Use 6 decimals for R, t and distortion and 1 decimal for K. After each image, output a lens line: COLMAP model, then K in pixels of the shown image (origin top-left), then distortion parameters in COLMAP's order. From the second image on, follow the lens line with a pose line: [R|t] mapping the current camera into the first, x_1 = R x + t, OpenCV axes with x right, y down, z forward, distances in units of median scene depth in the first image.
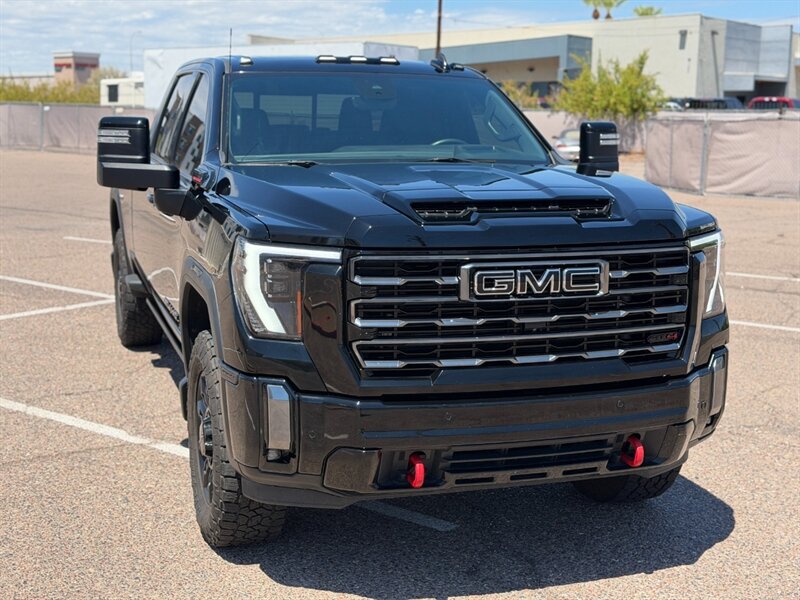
lens RADIAL K [[1119.6, 0, 402.4], [0, 1119.6, 295.6], [0, 0, 1]] dist [0.121222, 0.000000]
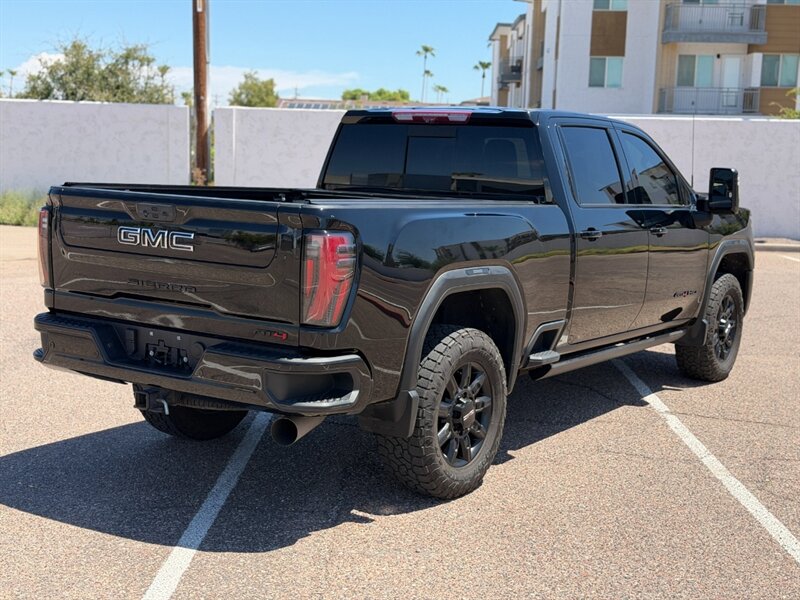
lens RADIAL K [[1119.6, 0, 394.6], [0, 1119.6, 303.5], [0, 0, 1]] dist [0.121222, 0.000000]
pose [[-0.602812, -0.140125, 0.785483, -1.566336], [0.087152, 0.967004, 0.239391, -0.501546], [-0.793109, 0.212764, -0.570709, 2.943020]]
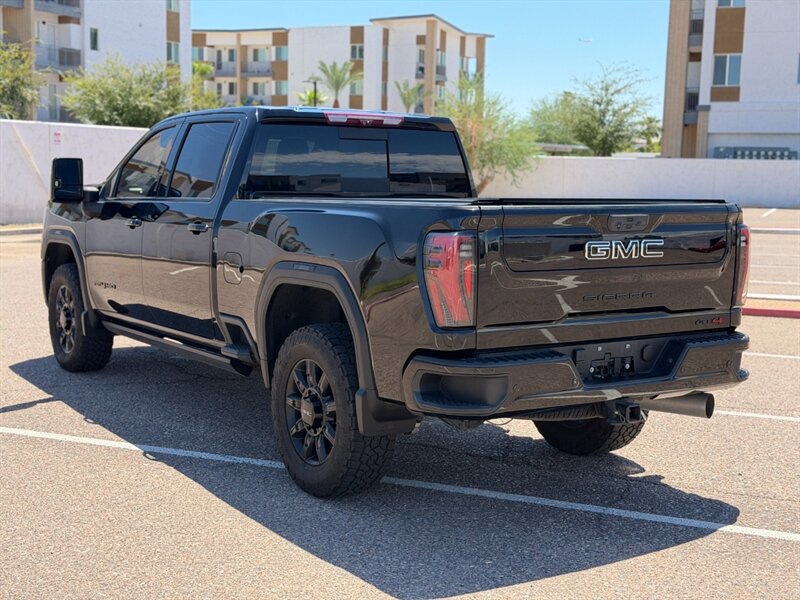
lens RADIAL K [[1119.6, 0, 396.2], [0, 1119.6, 298.4], [0, 0, 1]] dist [0.121222, 0.000000]
pose [[-0.967290, -0.000567, -0.253671, 0.202894], [-0.069171, 0.962692, 0.261610, -0.551373], [0.244059, 0.270599, -0.931242, 3.550266]]
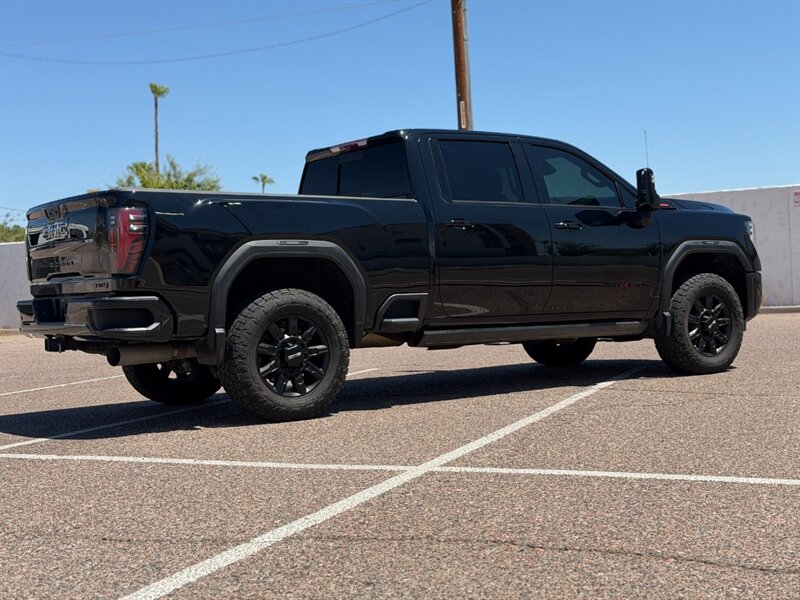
lens RADIAL K [[1119.6, 0, 397.5], [0, 1119.6, 299.8], [0, 0, 1]] dist [0.121222, 0.000000]
pose [[-0.273214, -0.013808, 0.961854, -2.322299], [0.190613, 0.979293, 0.068202, -0.196886], [-0.942879, 0.201976, -0.264925, 2.392157]]
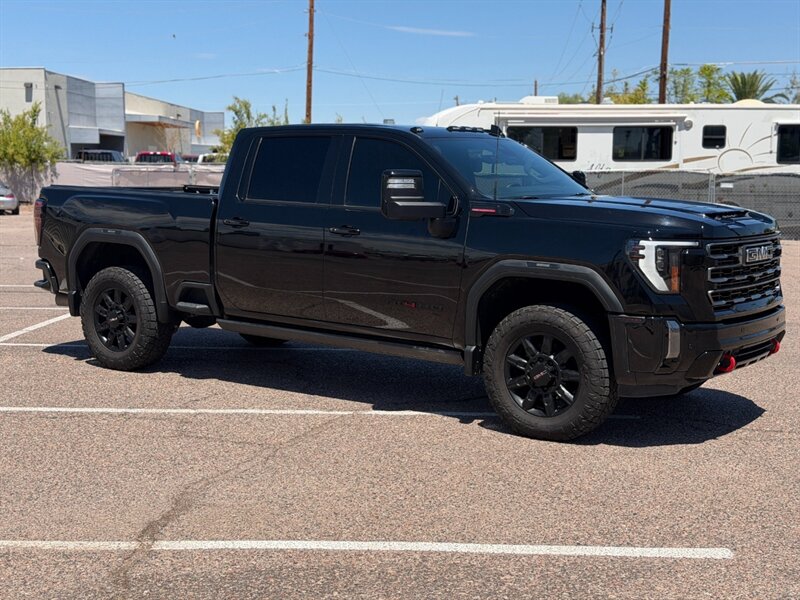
lens RADIAL K [[1119.6, 0, 400.2], [0, 1119.6, 302.1], [0, 0, 1]] dist [0.121222, 0.000000]
pose [[0.813751, -0.073653, 0.576528, -1.388904], [0.095700, 0.995379, -0.007914, 0.023755], [-0.573281, 0.061614, 0.817039, -0.178153]]
